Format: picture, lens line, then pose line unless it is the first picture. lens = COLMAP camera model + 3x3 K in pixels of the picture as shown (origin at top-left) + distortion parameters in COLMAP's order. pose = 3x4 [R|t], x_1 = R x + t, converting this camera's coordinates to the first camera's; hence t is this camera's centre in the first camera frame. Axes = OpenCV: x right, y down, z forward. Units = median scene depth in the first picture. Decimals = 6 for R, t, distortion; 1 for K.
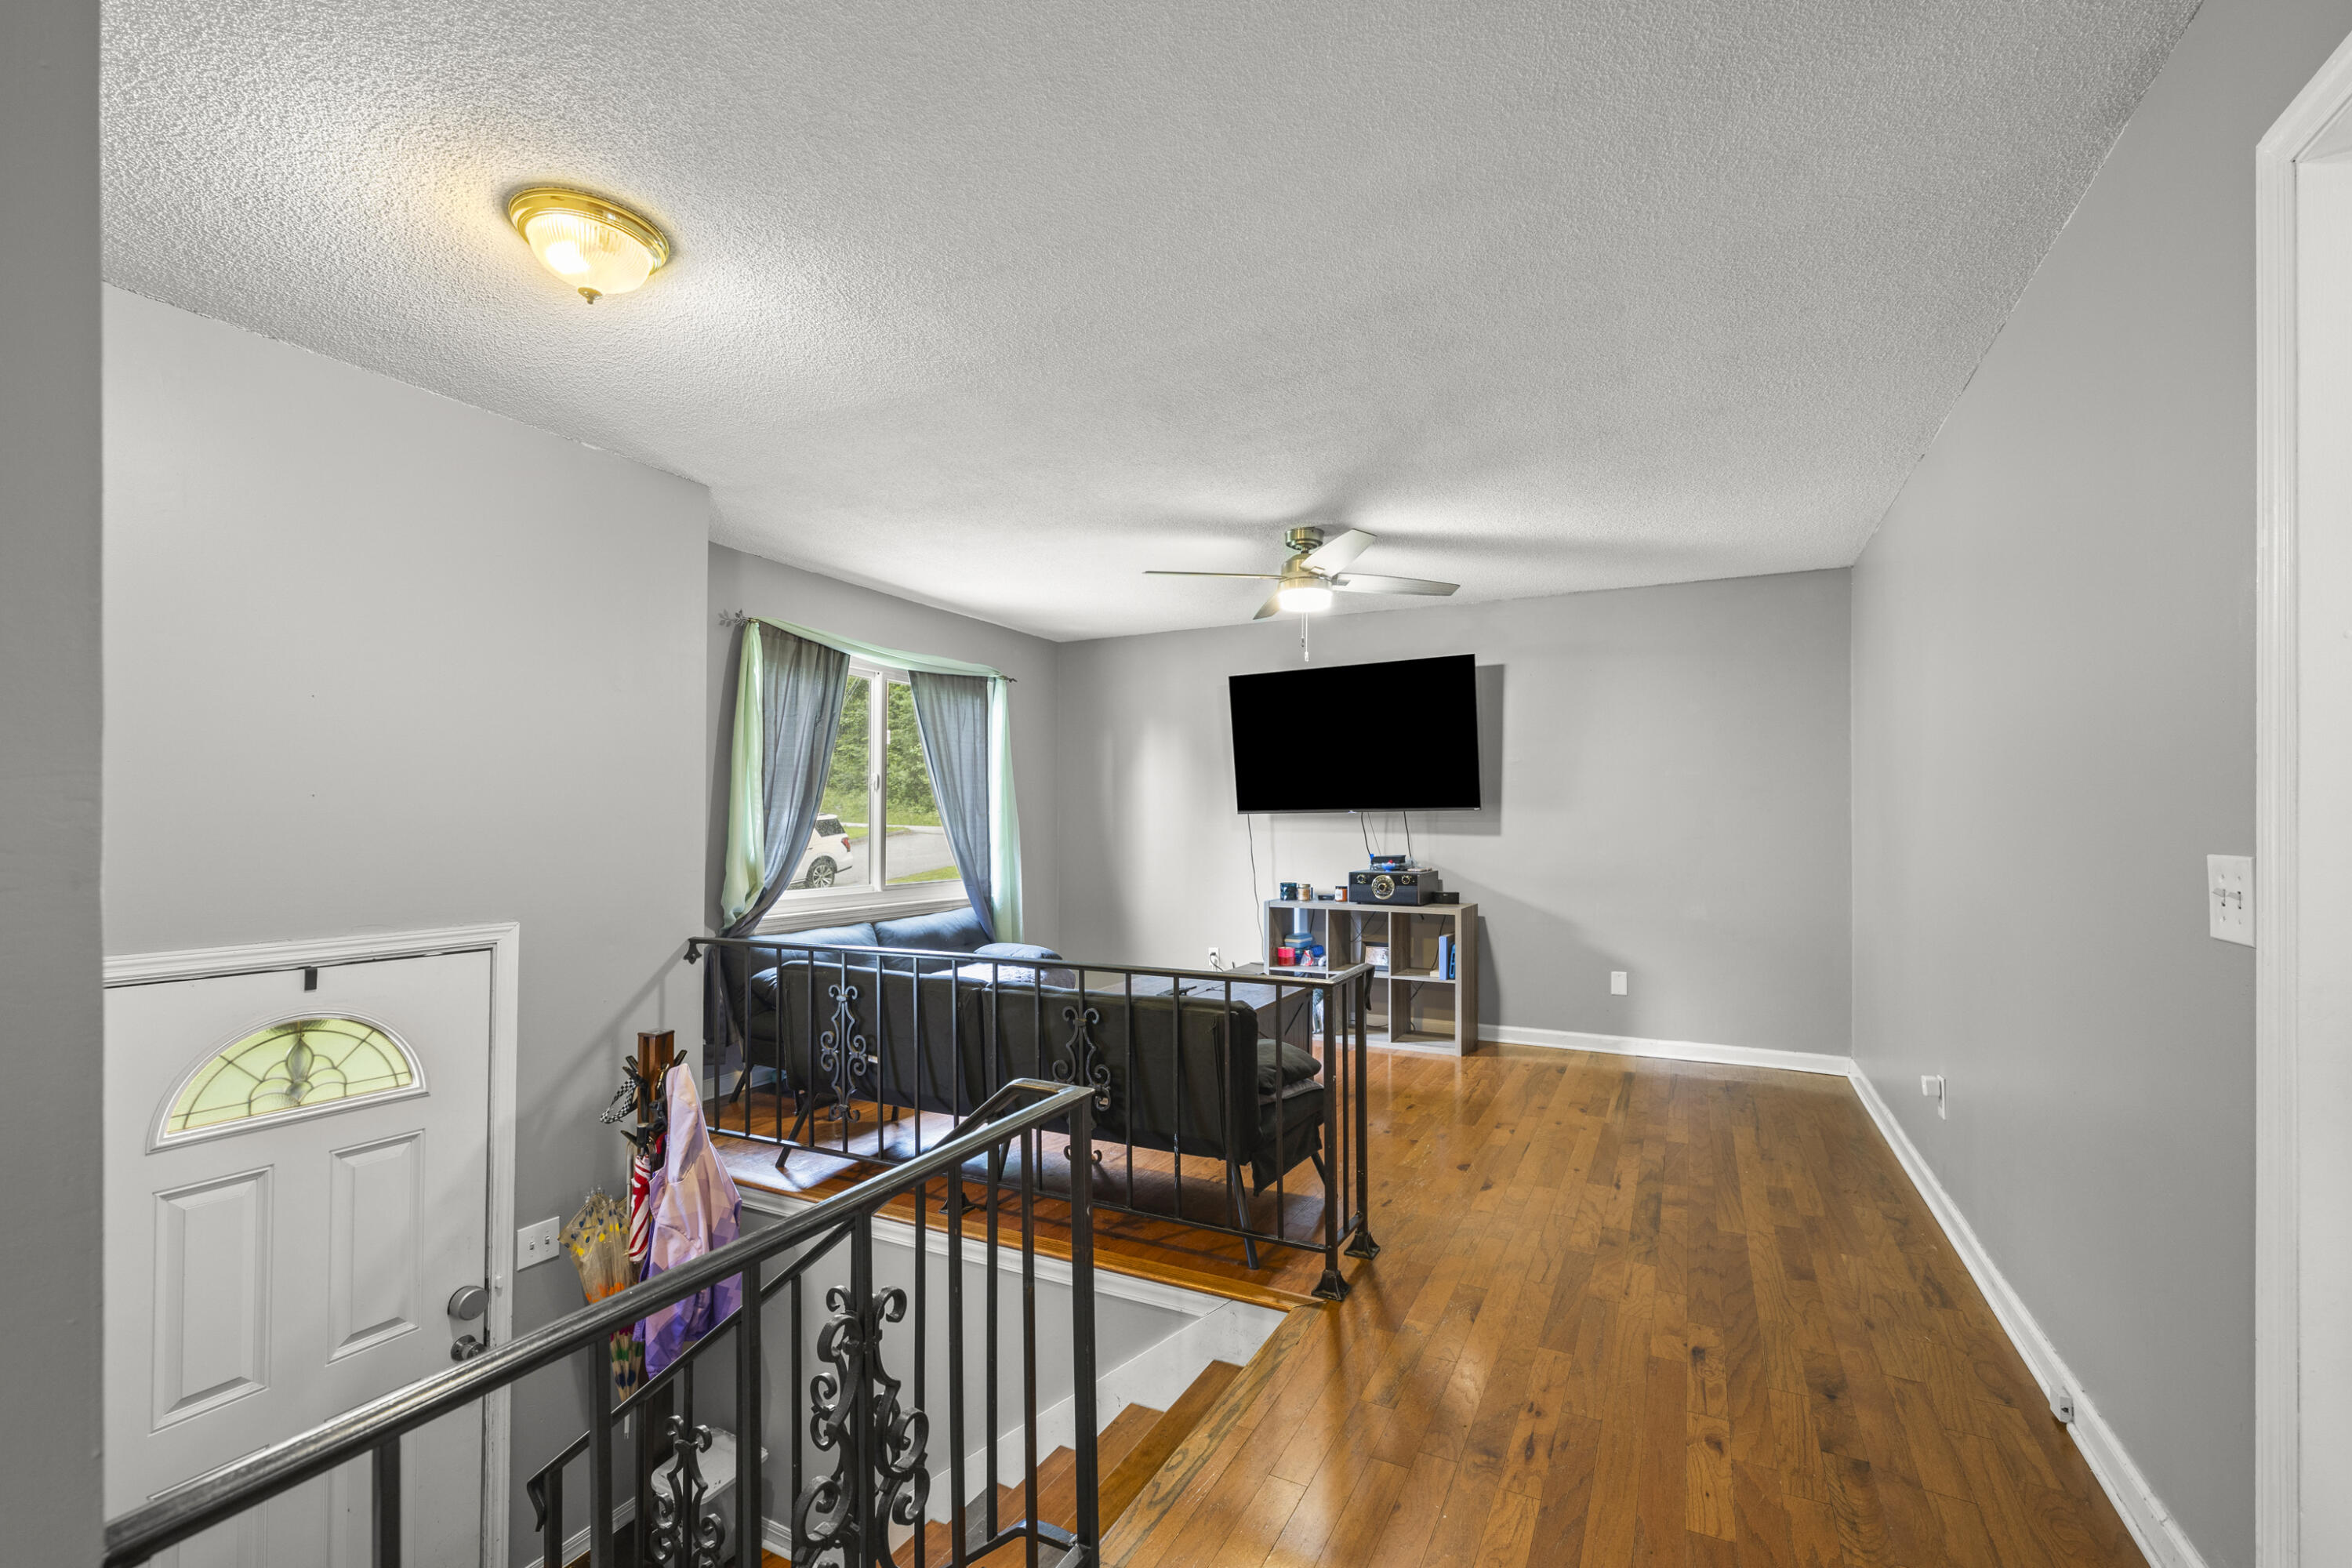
lens RADIAL K [[1012.8, 0, 1179.8], [0, 1012.8, 833.7], [0, 0, 1]] dist [0.000348, 0.000145]
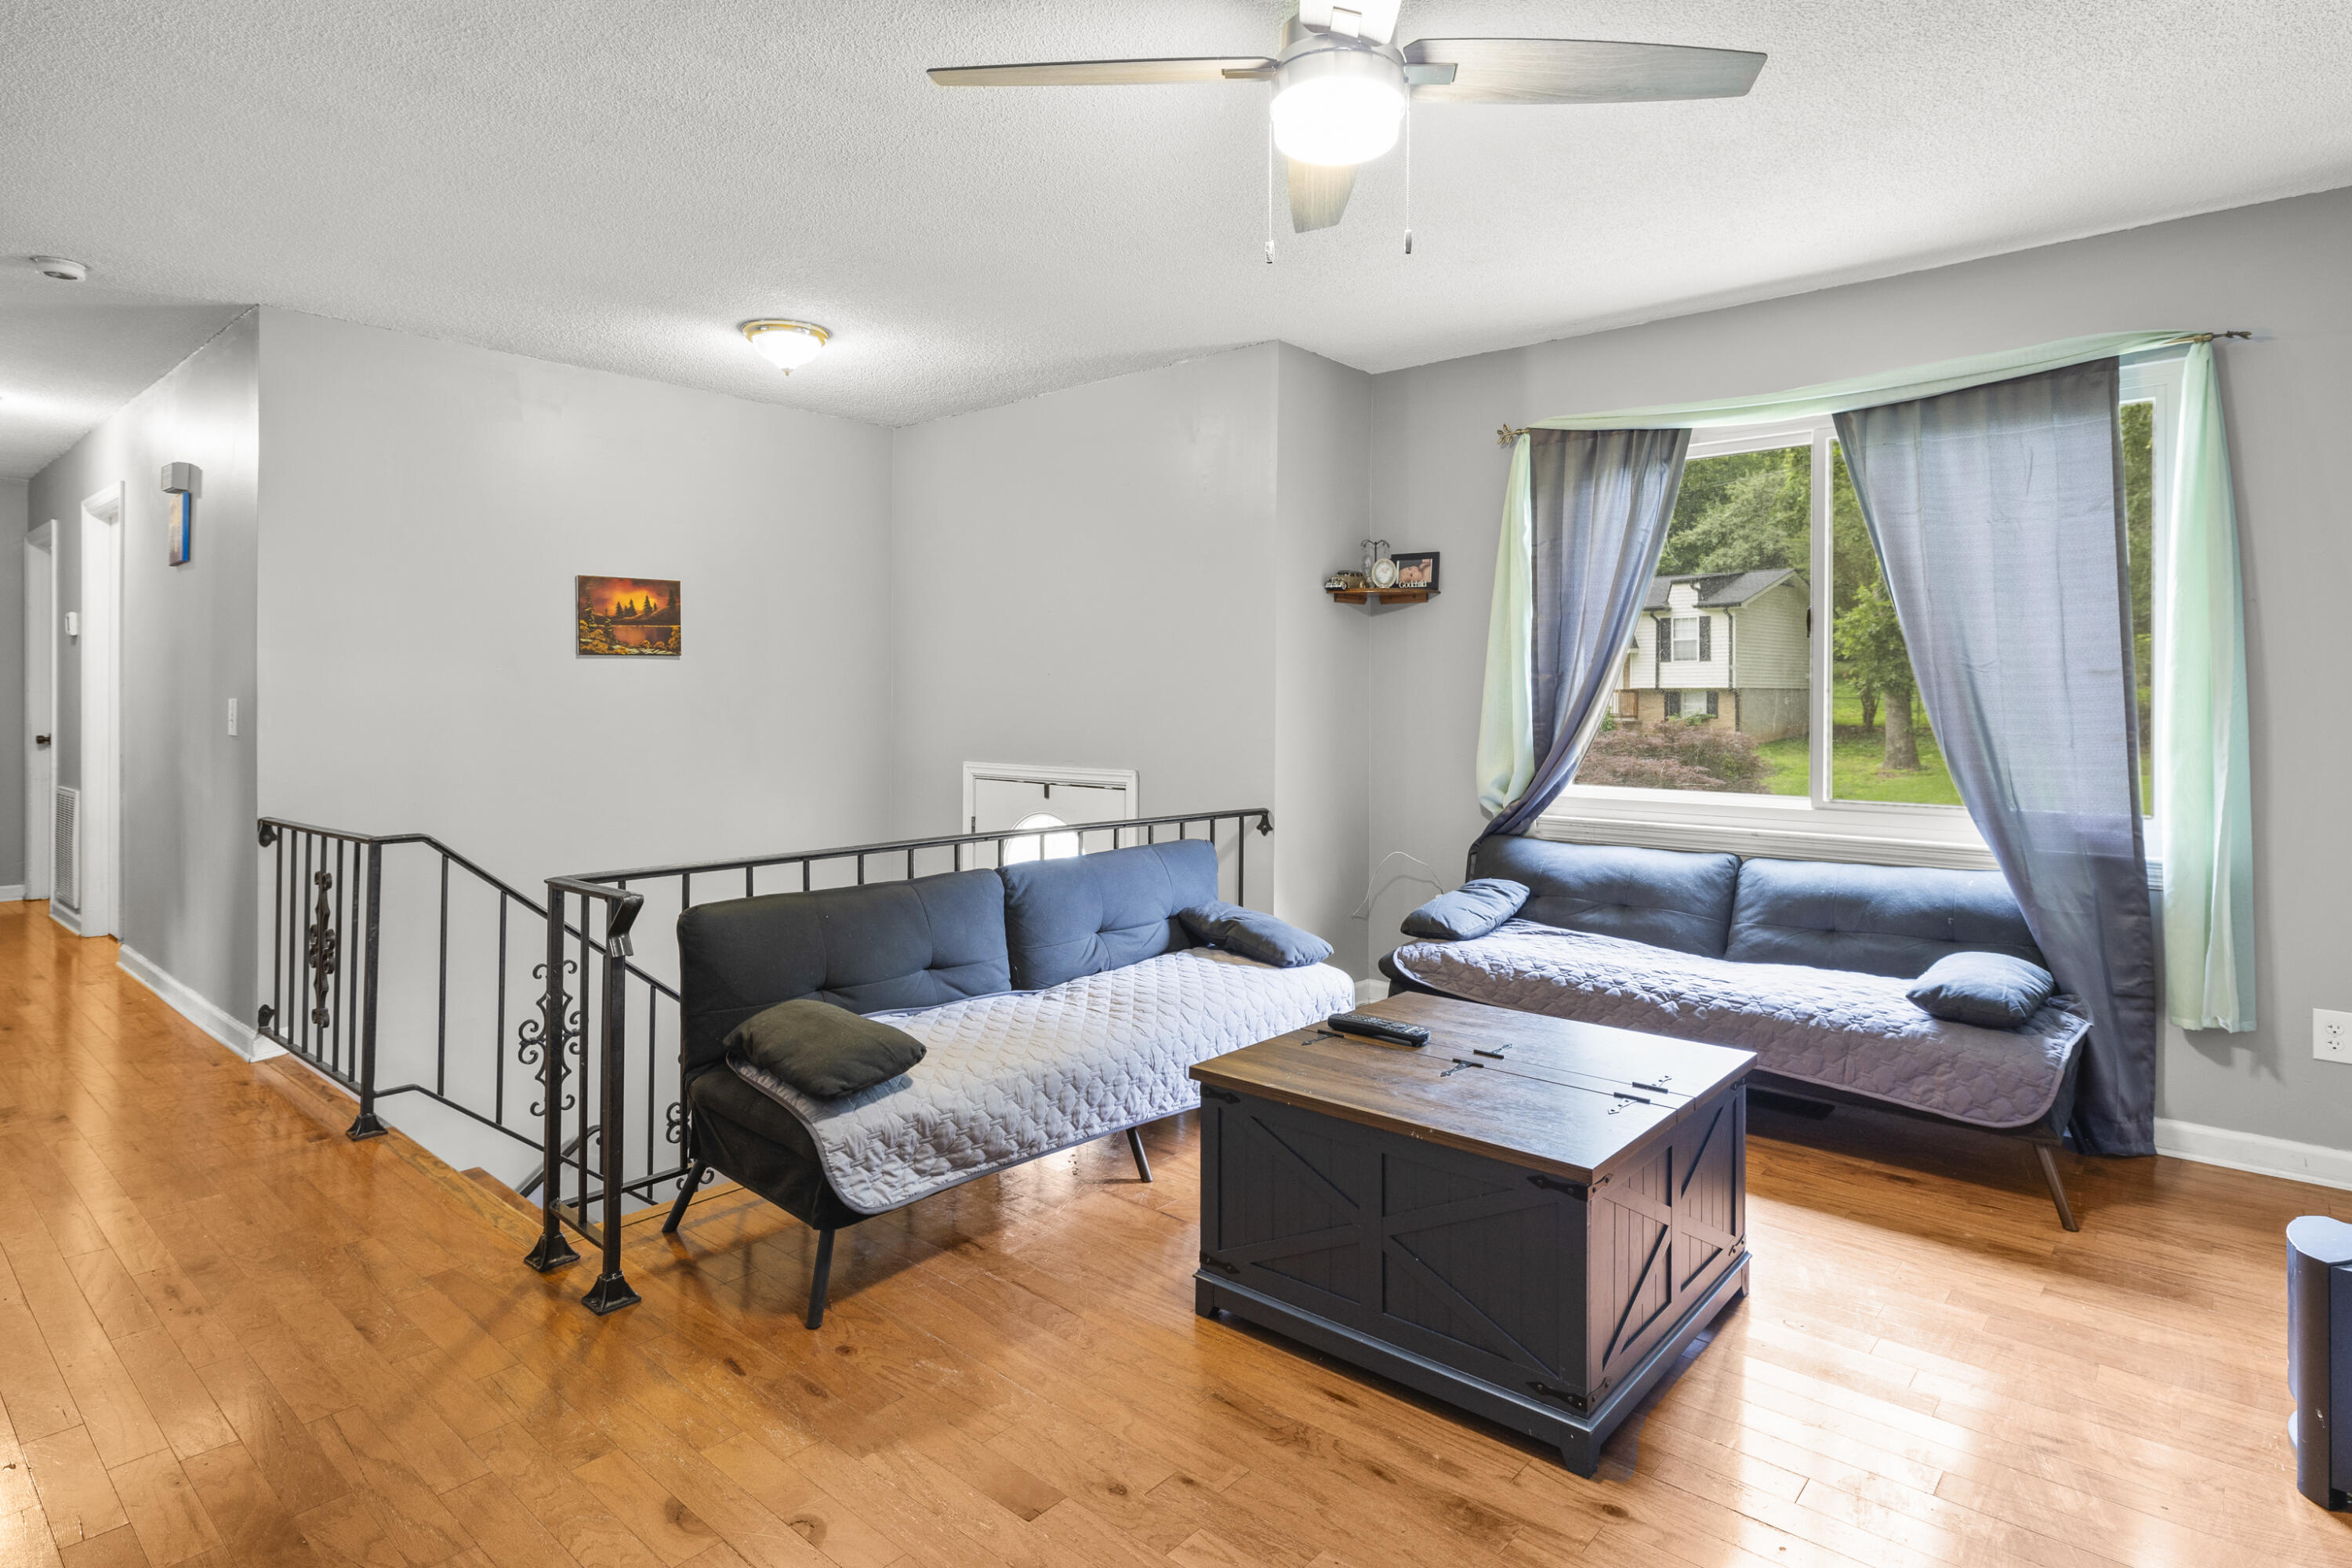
lens RADIAL K [[1250.7, 0, 1190.6], [0, 1250.7, 696.2], [0, 0, 1]] dist [0.002725, -0.000998]
pose [[-0.246129, -0.003132, -0.969232, 0.481104], [-0.012492, 0.999922, -0.000059, -0.003420], [0.969157, 0.012093, -0.246148, 0.834534]]
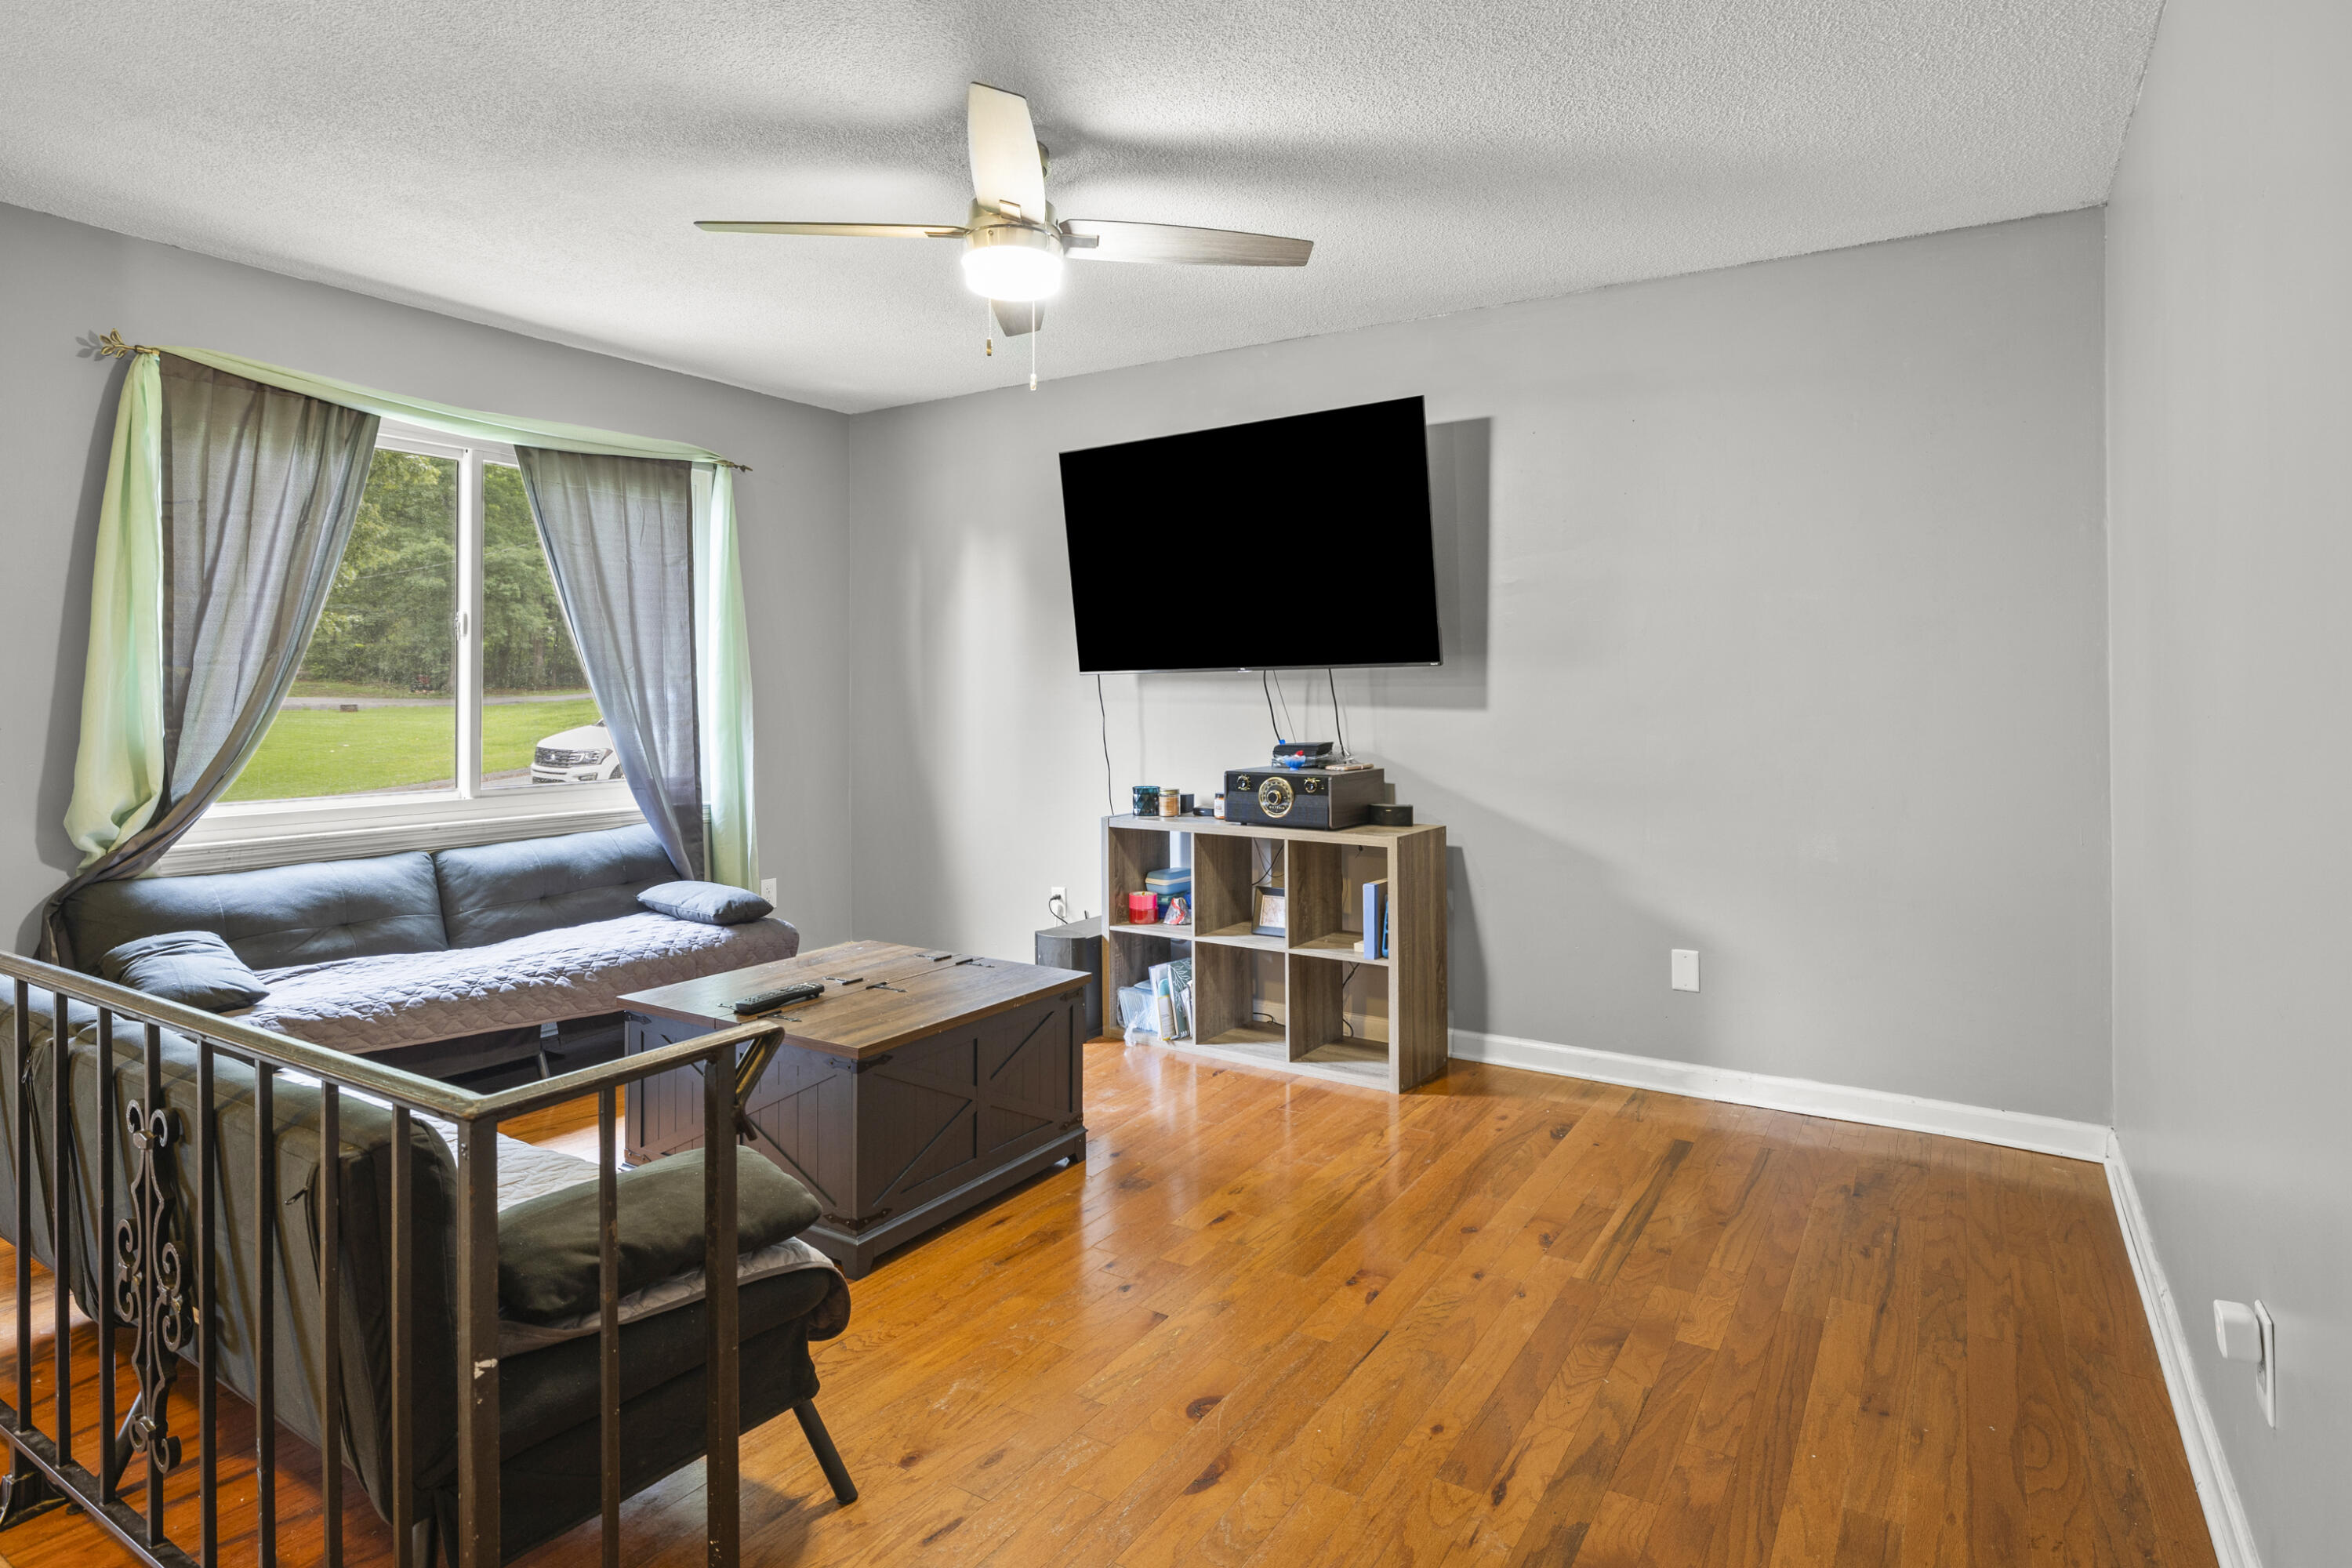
lens RADIAL K [[1250.7, 0, 1190.6], [0, 1250.7, 696.2], [0, 0, 1]] dist [0.002725, -0.000998]
pose [[0.995997, -0.001800, -0.089367, 0.216626], [0.001188, 0.999975, -0.006908, -0.000828], [0.089377, 0.006774, 0.995975, 0.270994]]
